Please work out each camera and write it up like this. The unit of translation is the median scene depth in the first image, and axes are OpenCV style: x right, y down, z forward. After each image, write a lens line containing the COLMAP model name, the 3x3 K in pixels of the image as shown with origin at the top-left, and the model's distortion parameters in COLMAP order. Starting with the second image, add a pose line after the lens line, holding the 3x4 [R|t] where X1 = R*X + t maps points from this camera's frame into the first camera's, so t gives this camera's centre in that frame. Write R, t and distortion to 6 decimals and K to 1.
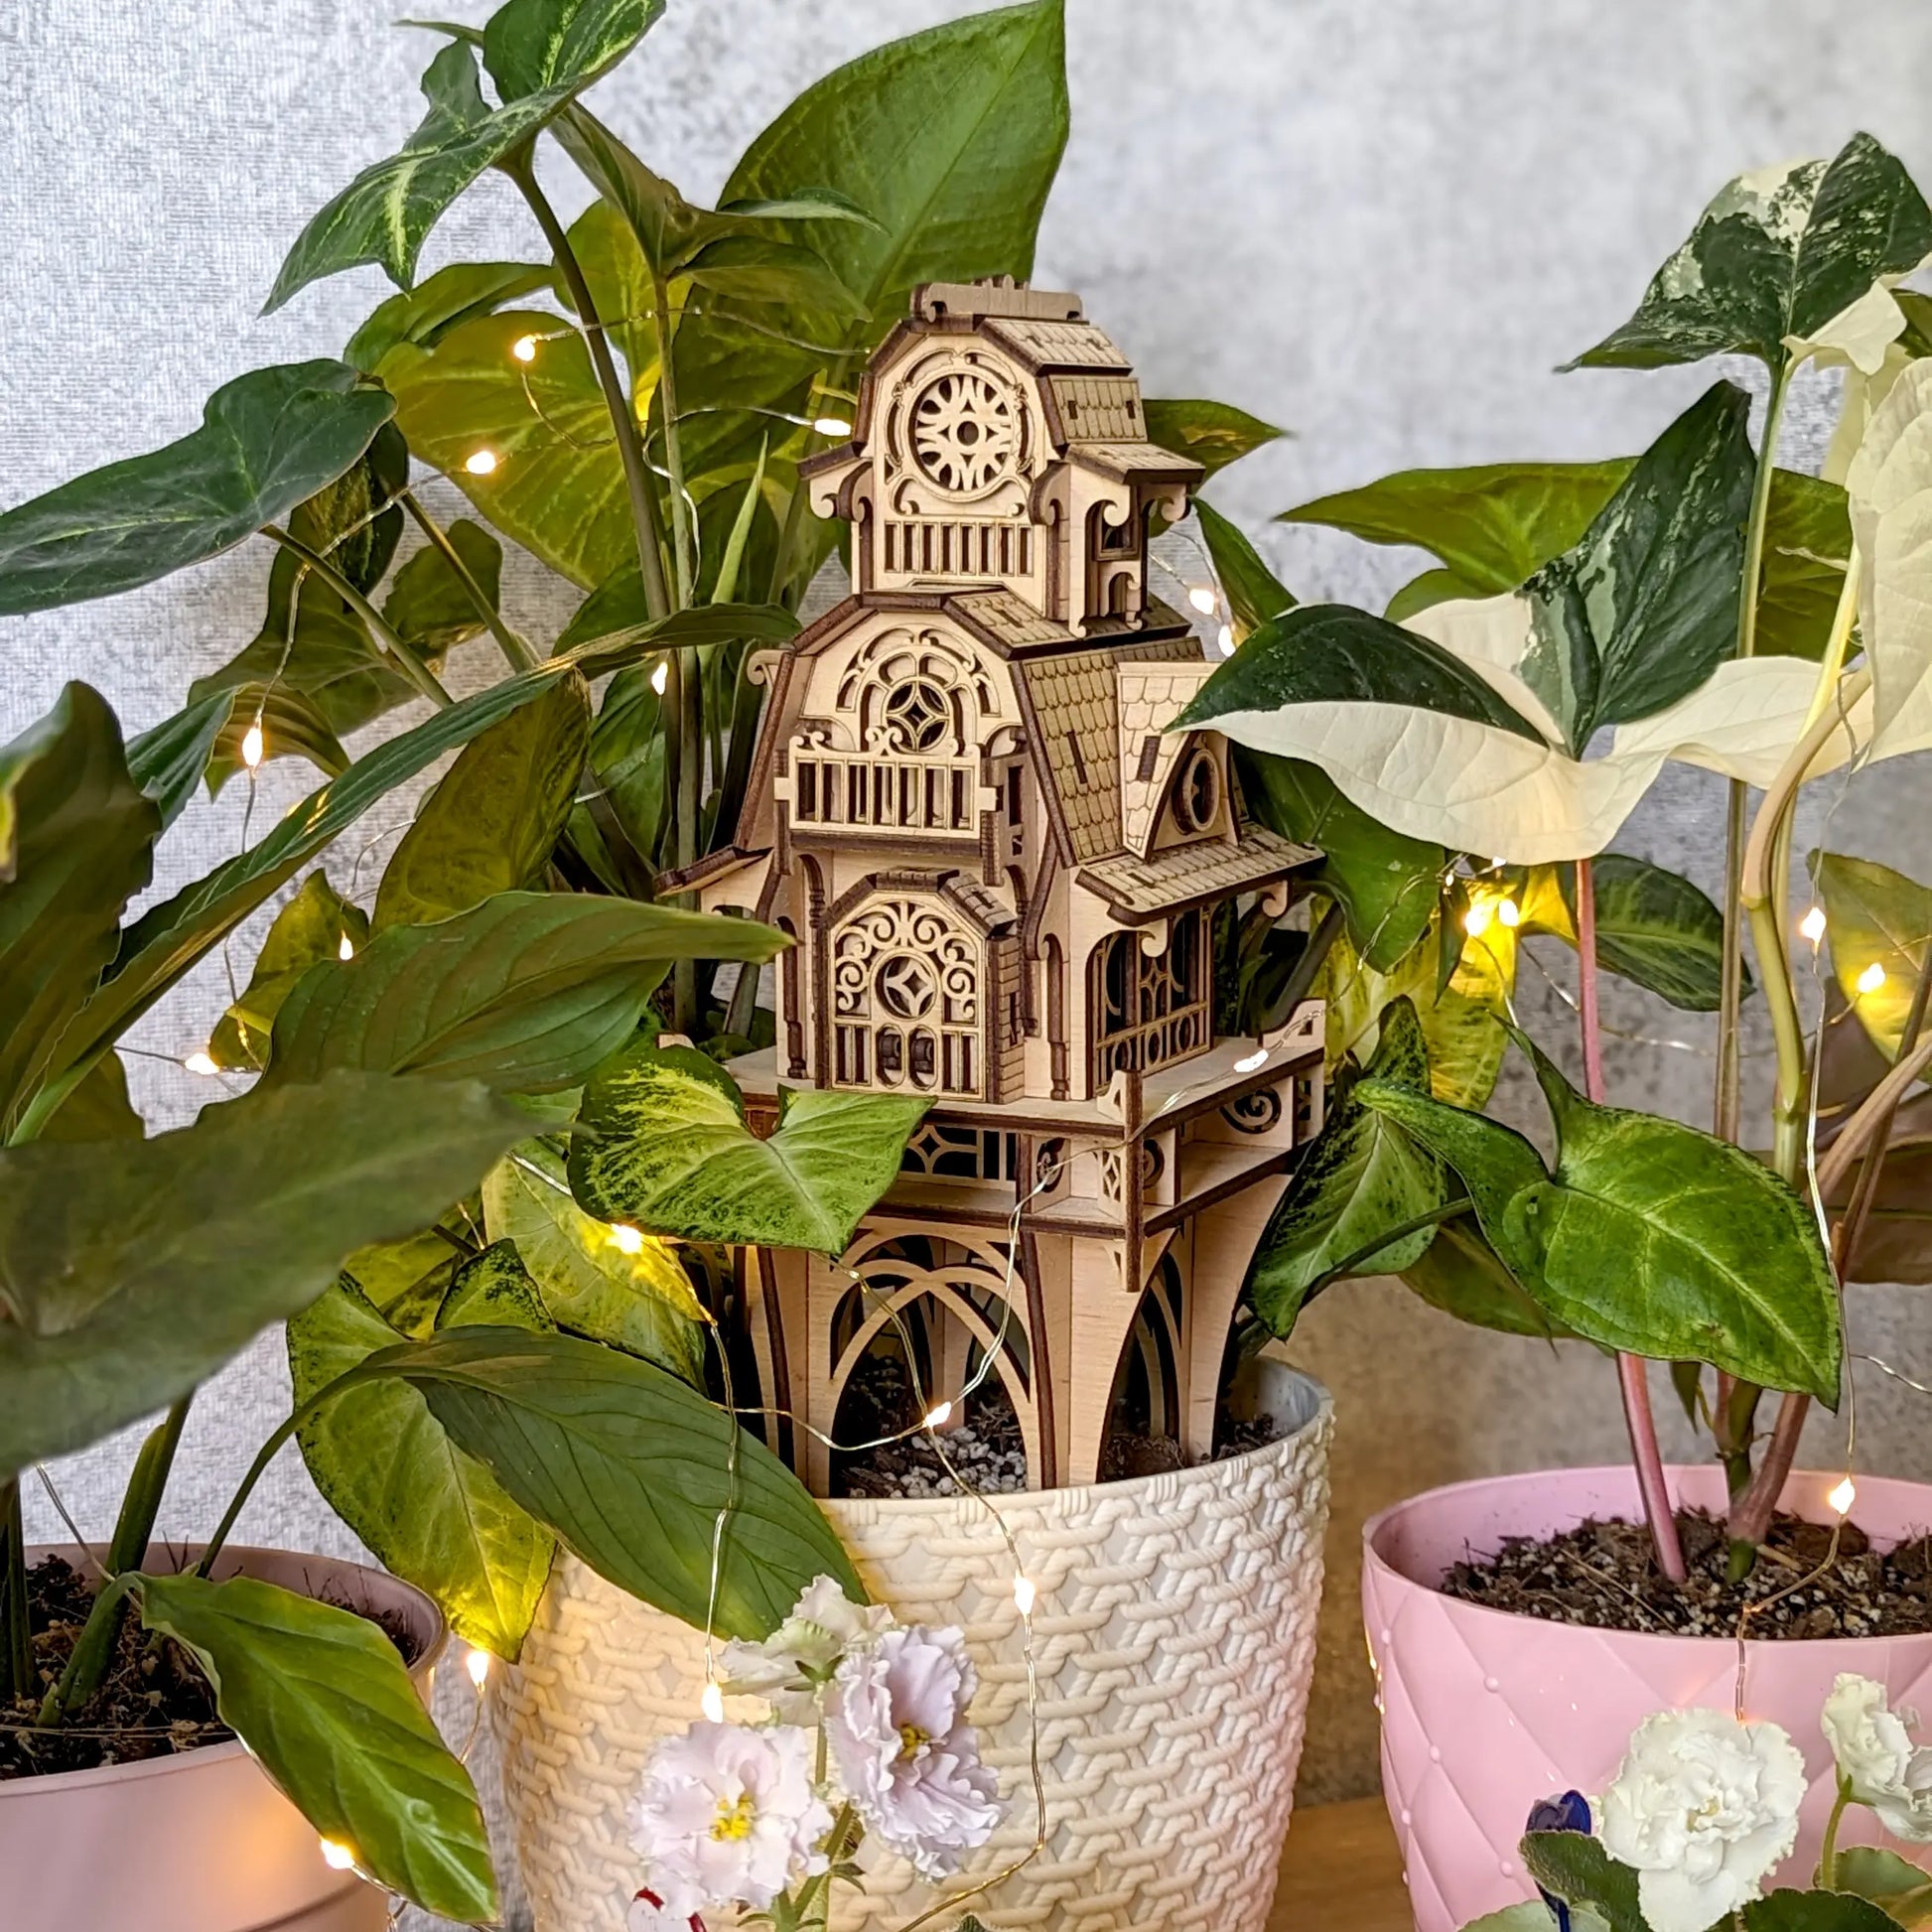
lens RADIAL K [[3773.4, 0, 1034.9], [0, 3773.4, 992.2], [0, 0, 1]] dist [0.139304, -0.683496]
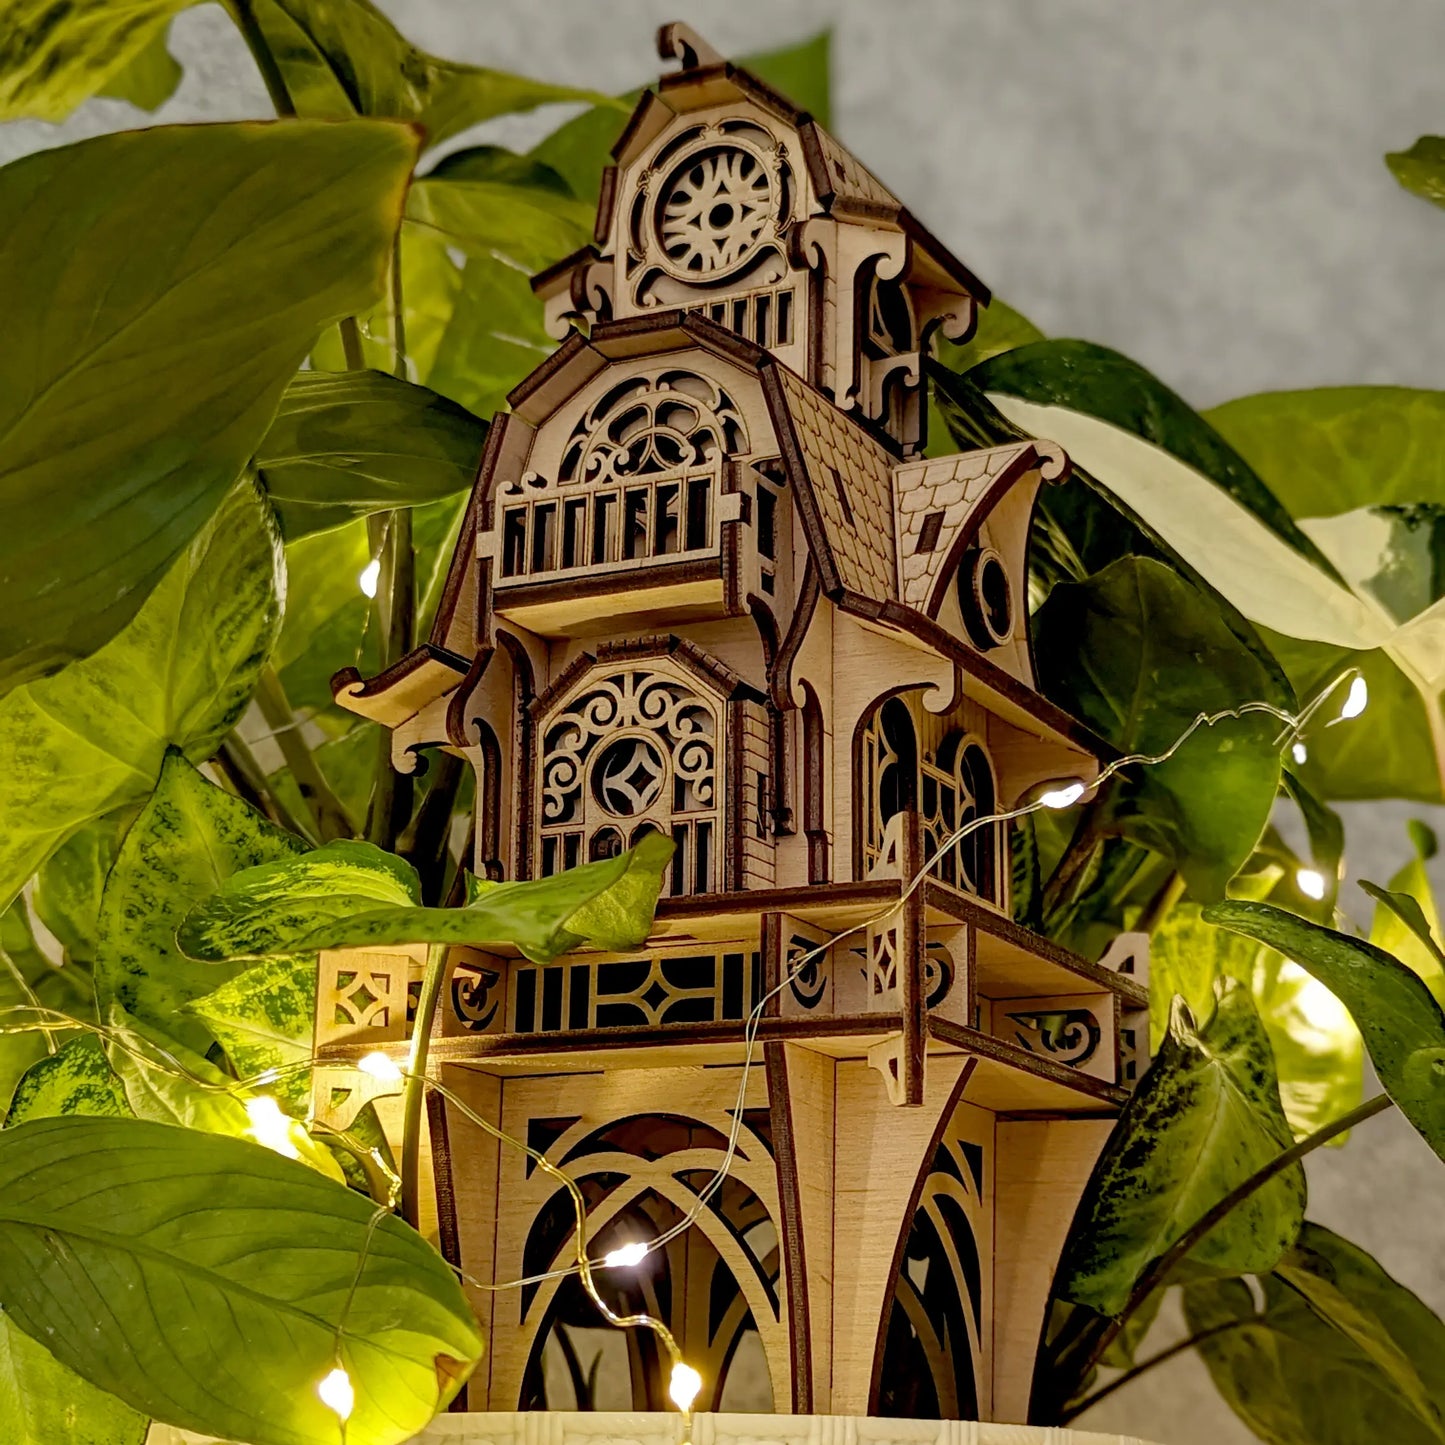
lens RADIAL K [[2822.2, 0, 774.0], [0, 2822.2, 742.1], [0, 0, 1]] dist [0.139304, -0.683496]
pose [[0.999469, -0.000633, -0.032592, 0.016106], [-0.012209, 0.919769, -0.392270, 0.225651], [0.030226, 0.392459, 0.919273, 0.446039]]
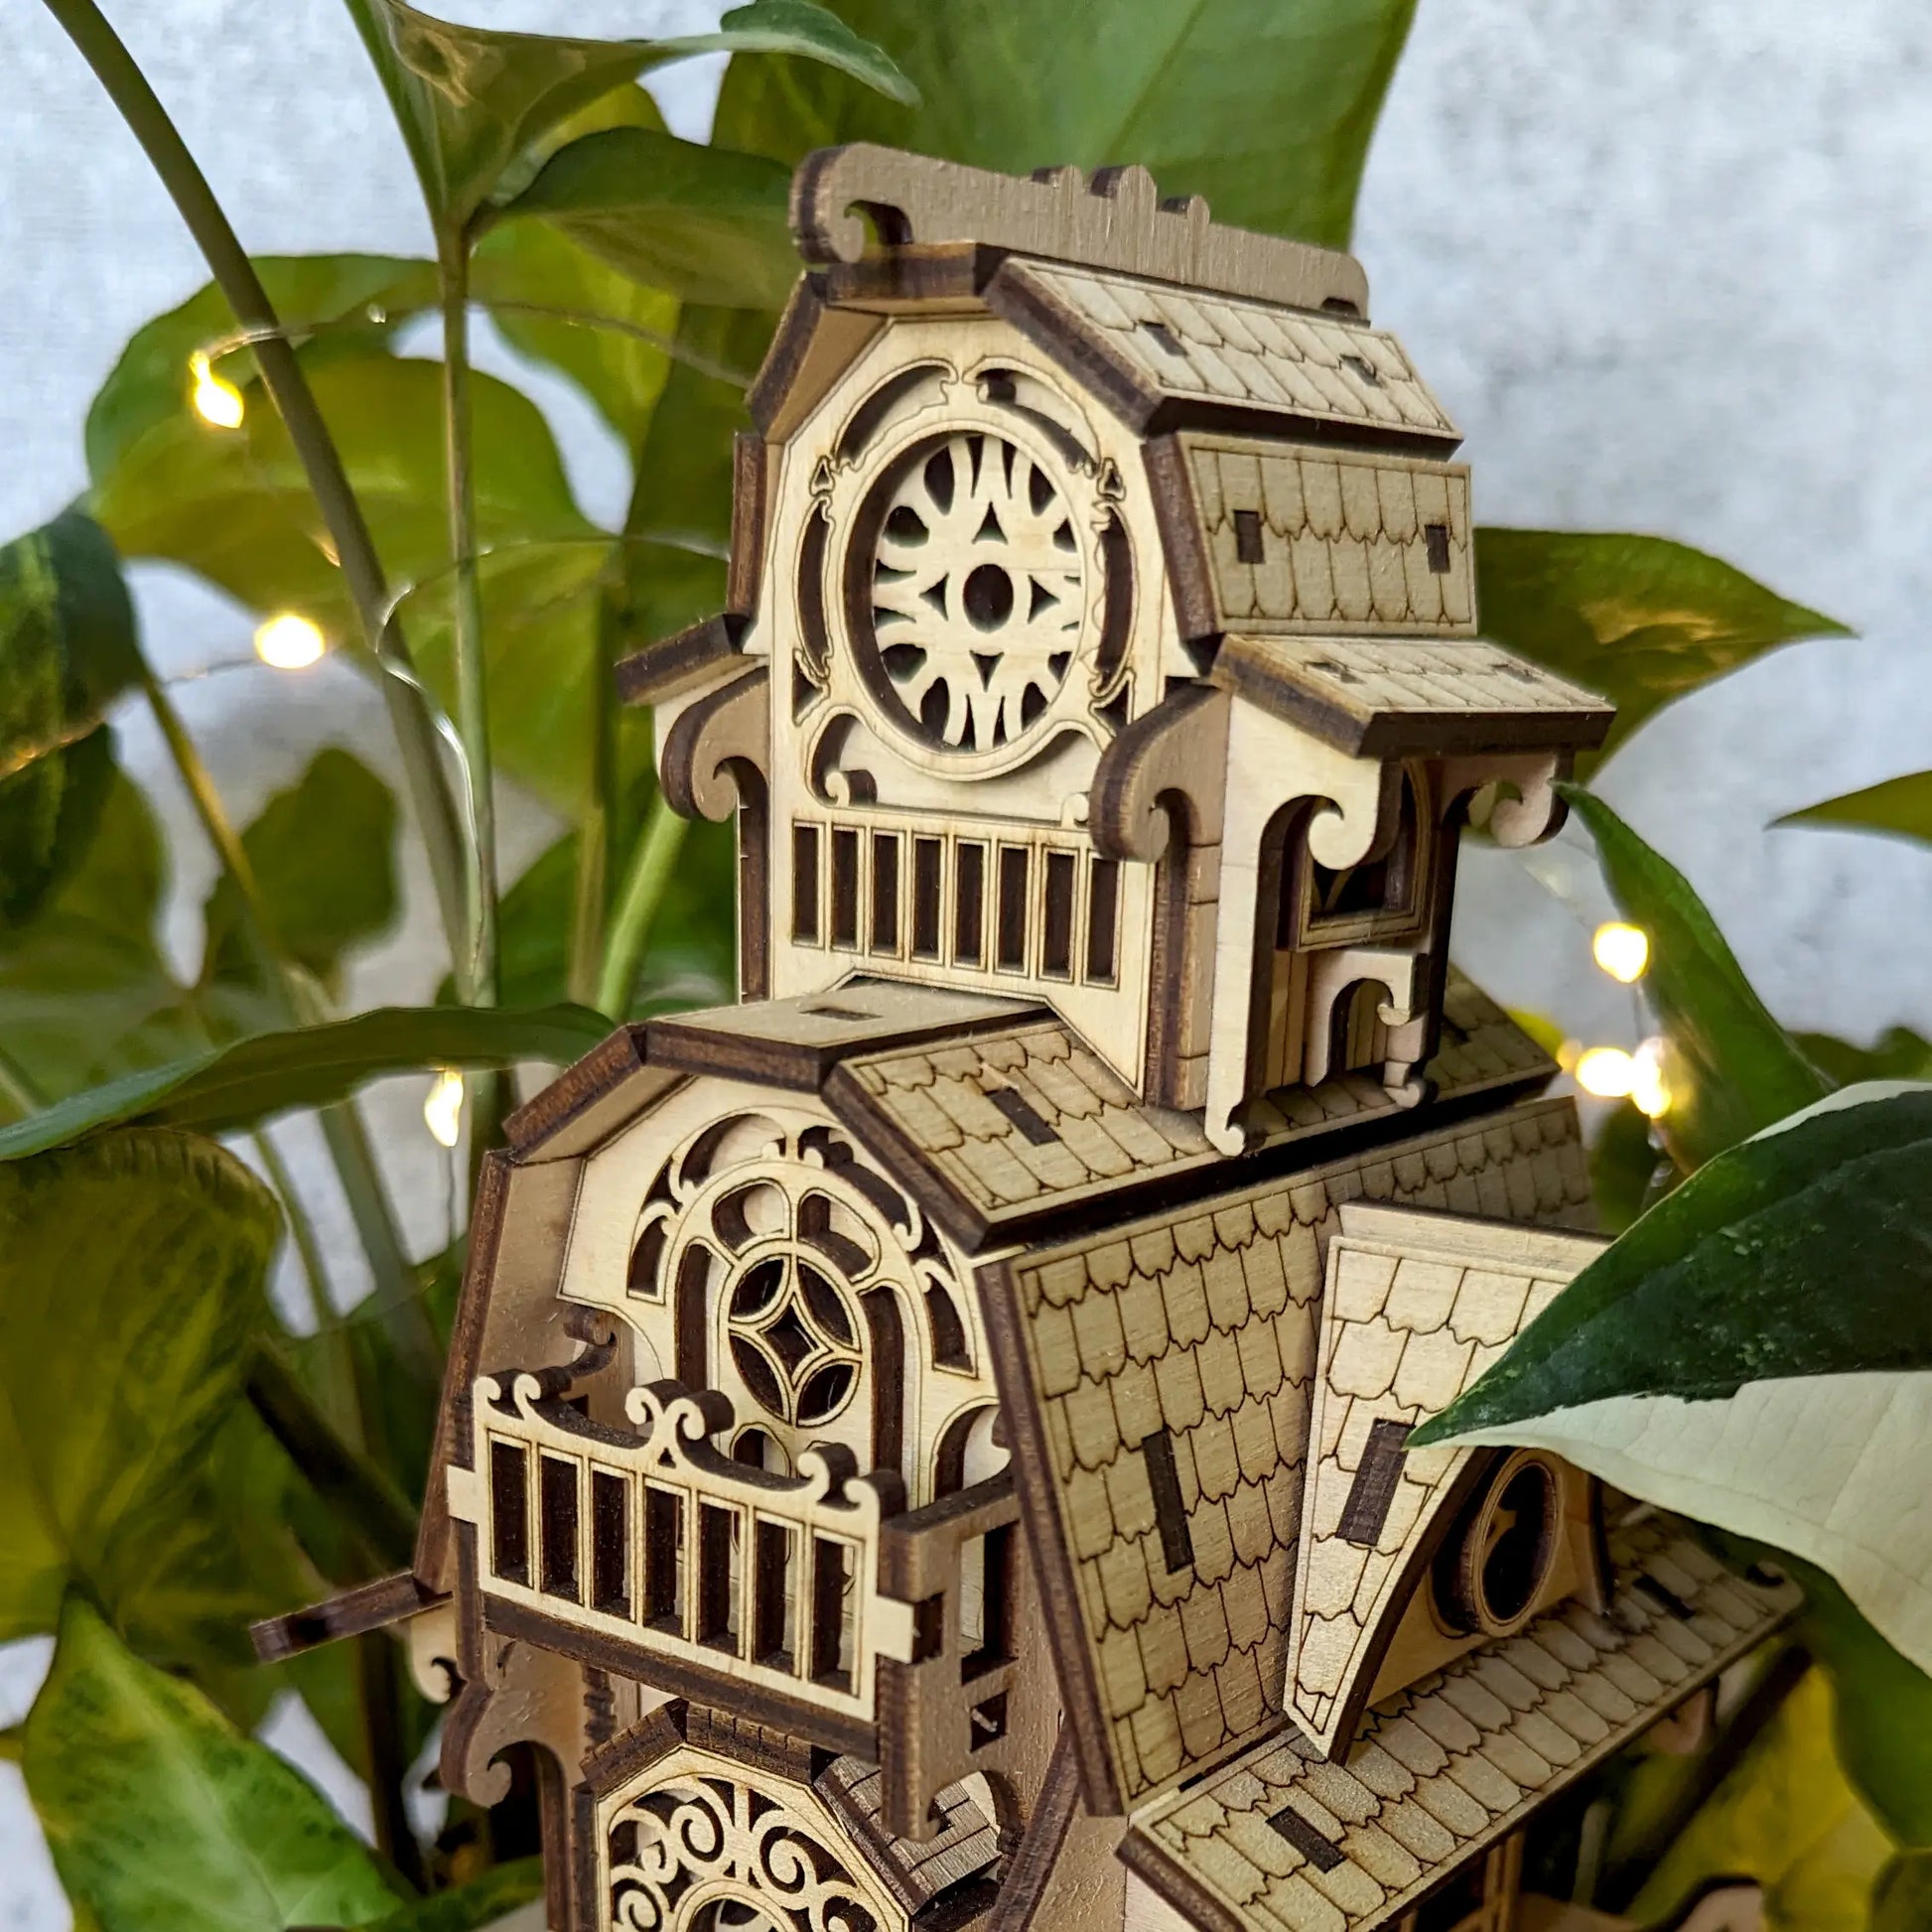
lens RADIAL K [[2640.3, 0, 969.0], [0, 2640.3, 1649.4], [0, 0, 1]] dist [-0.025521, -0.017375]
pose [[0.975357, 0.104595, -0.194266, 0.044143], [-0.057671, 0.970739, 0.233108, -0.106794], [0.212963, -0.216160, 0.952849, 0.727216]]
